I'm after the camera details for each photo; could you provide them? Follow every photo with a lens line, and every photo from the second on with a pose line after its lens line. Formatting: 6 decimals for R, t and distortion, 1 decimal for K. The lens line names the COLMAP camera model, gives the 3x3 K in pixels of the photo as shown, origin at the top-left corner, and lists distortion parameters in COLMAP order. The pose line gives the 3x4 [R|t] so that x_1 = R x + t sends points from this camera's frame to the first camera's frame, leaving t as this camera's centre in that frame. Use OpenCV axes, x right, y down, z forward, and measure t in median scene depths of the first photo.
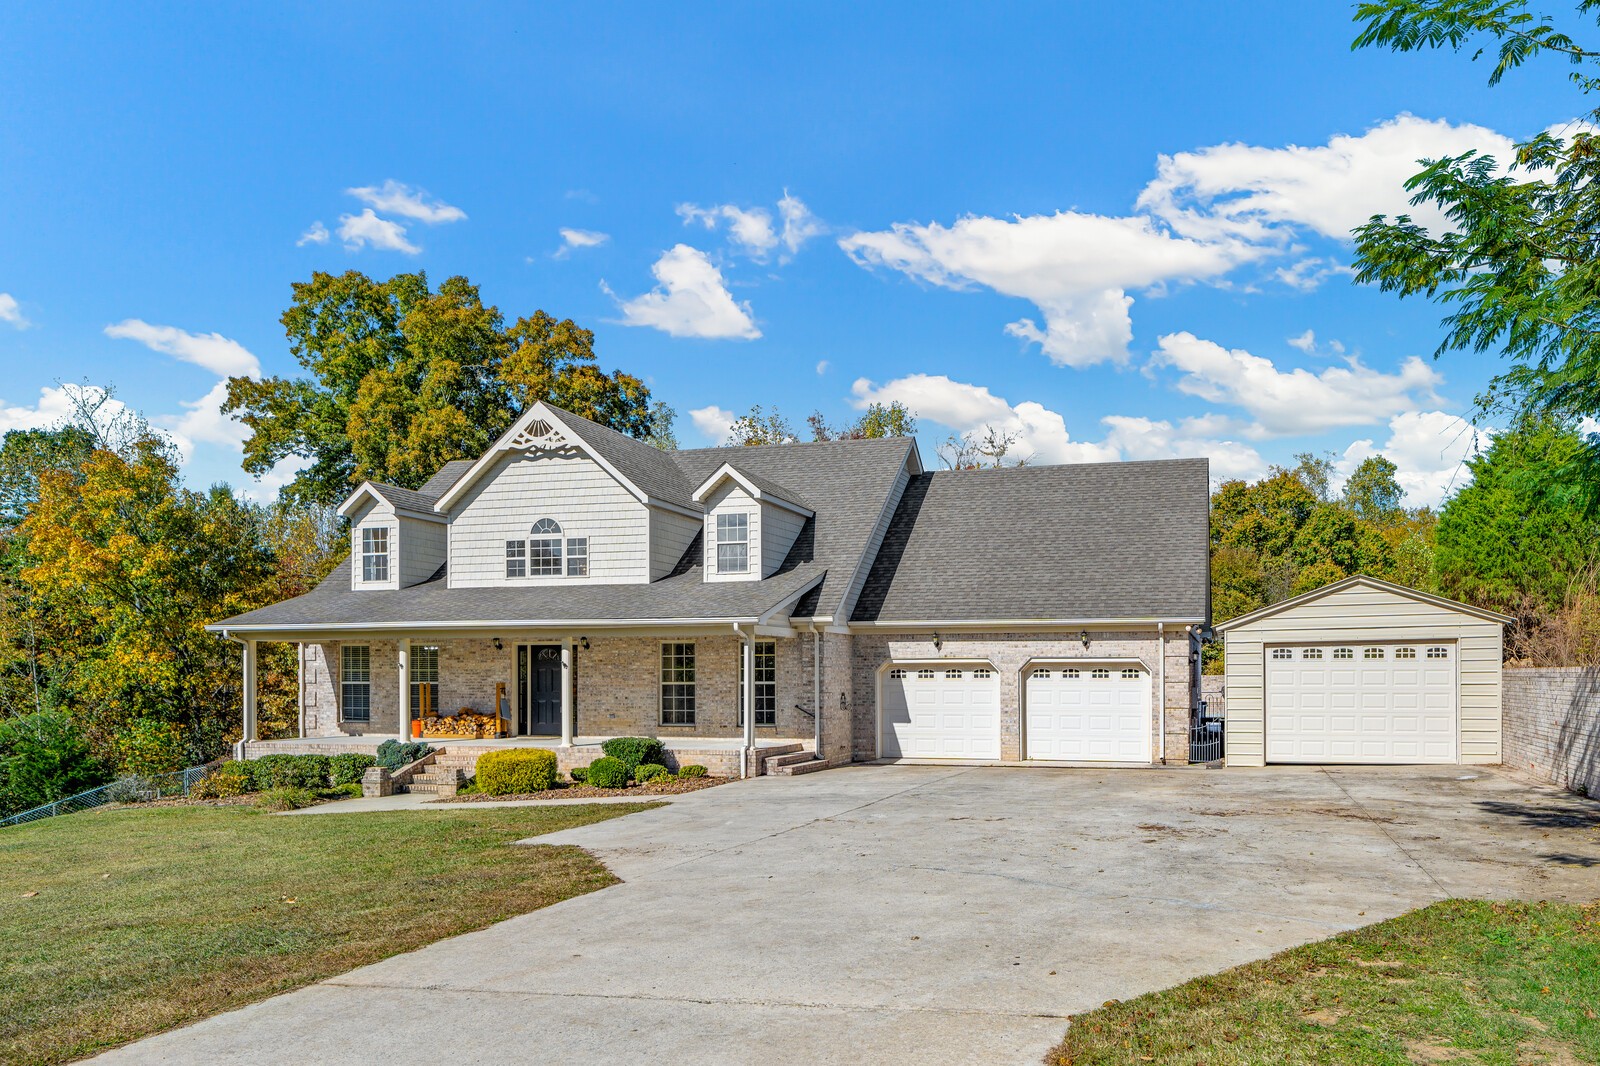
lens RADIAL K [[1518.8, 0, 797.2], [0, 1518.8, 628.4], [0, 0, 1]] dist [0.006449, 0.002252]
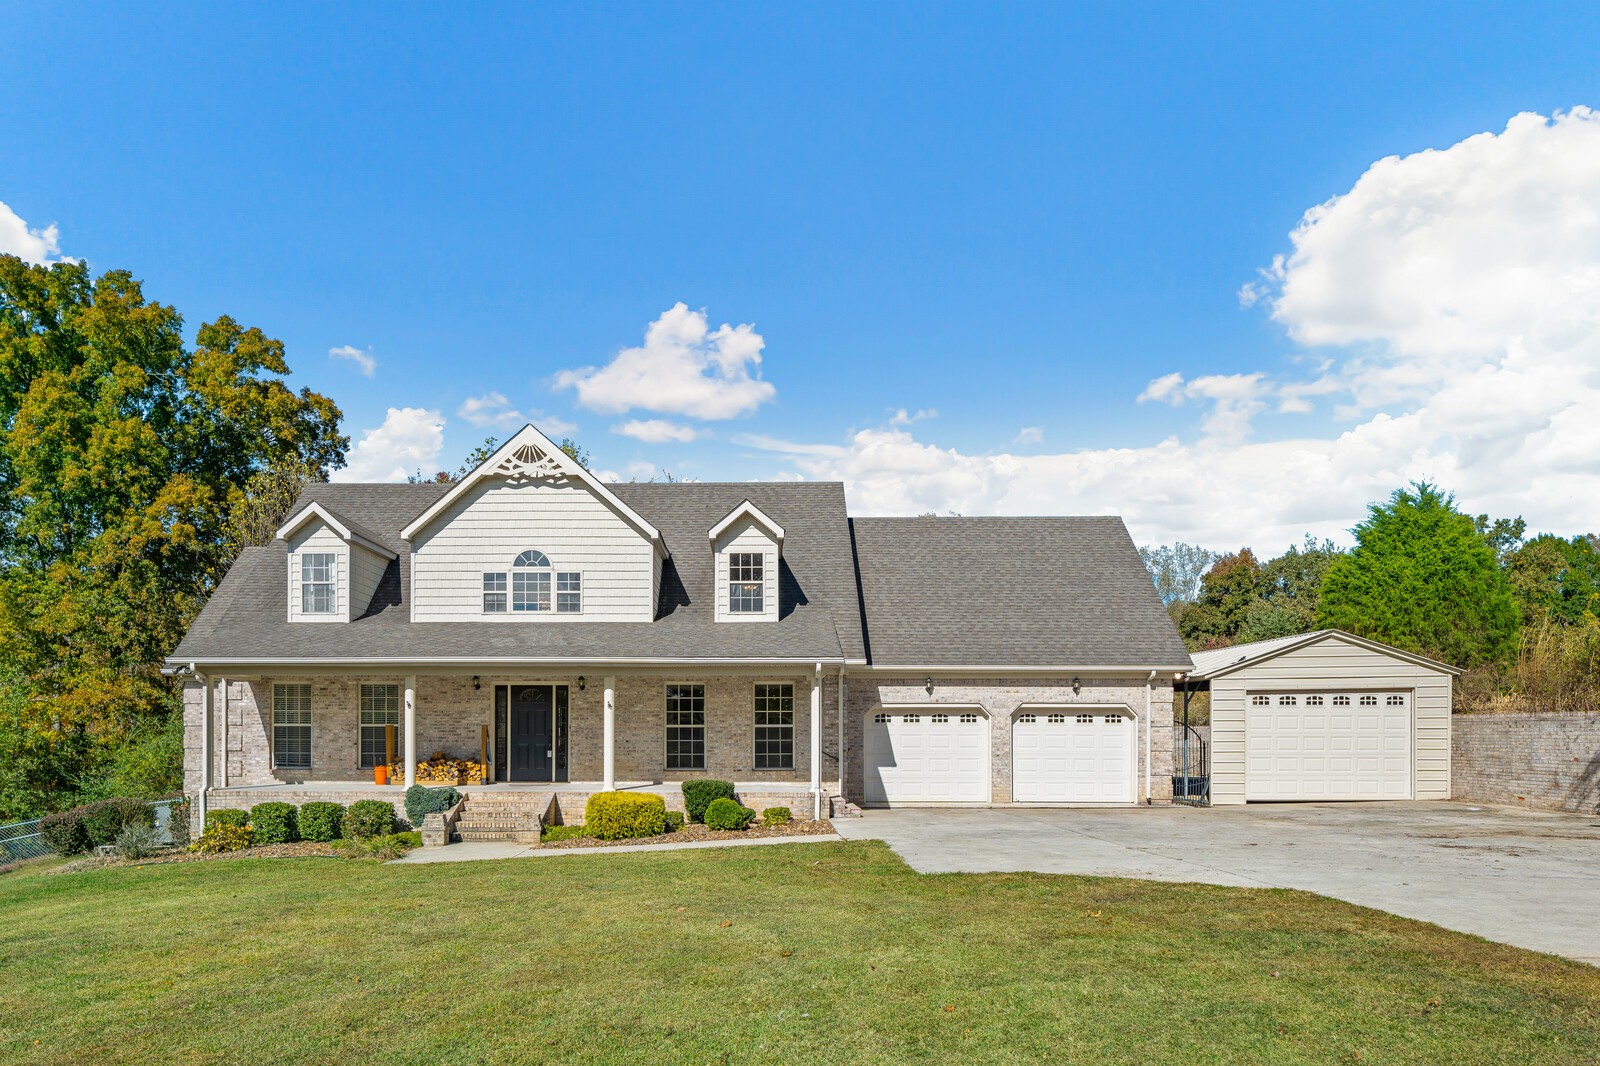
lens RADIAL K [[1632.9, 0, 664.4], [0, 1632.9, 691.8], [0, 0, 1]] dist [-0.001340, -0.006220]
pose [[0.955241, 0.011402, 0.295608, -0.387216], [-0.012701, 0.999916, 0.002475, 0.011574], [-0.295555, -0.006119, 0.955306, 0.010993]]
